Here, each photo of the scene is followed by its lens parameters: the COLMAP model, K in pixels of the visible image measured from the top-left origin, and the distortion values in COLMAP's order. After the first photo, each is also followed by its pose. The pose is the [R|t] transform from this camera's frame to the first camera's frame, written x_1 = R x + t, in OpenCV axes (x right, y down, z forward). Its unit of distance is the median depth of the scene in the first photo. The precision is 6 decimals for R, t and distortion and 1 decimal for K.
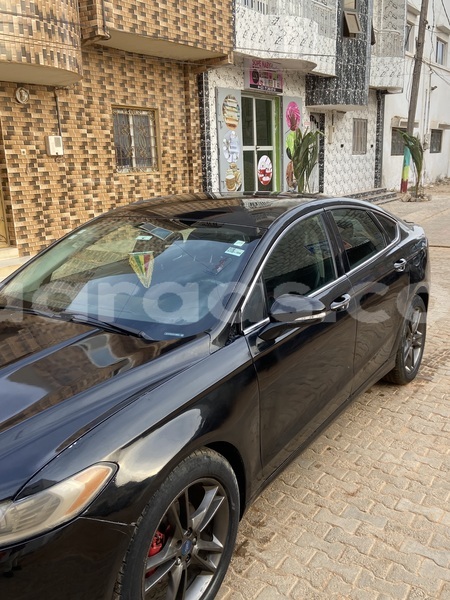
lens RADIAL K [[561.9, 0, 231.1], [0, 561.9, 303.3], [0, 0, 1]] dist [0.075585, 0.000000]
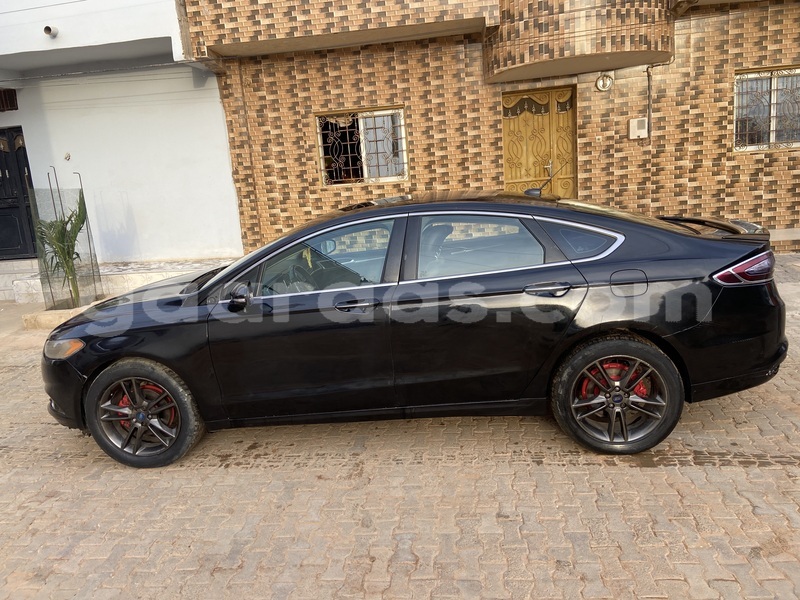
lens RADIAL K [[603.8, 0, 400.3], [0, 603.8, 300.3], [0, 0, 1]] dist [-0.006472, -0.005970]
pose [[0.458723, 0.166962, -0.872752, 1.326943], [-0.147404, 0.982878, 0.110554, -0.152189], [0.876268, 0.077933, 0.475480, 0.621775]]
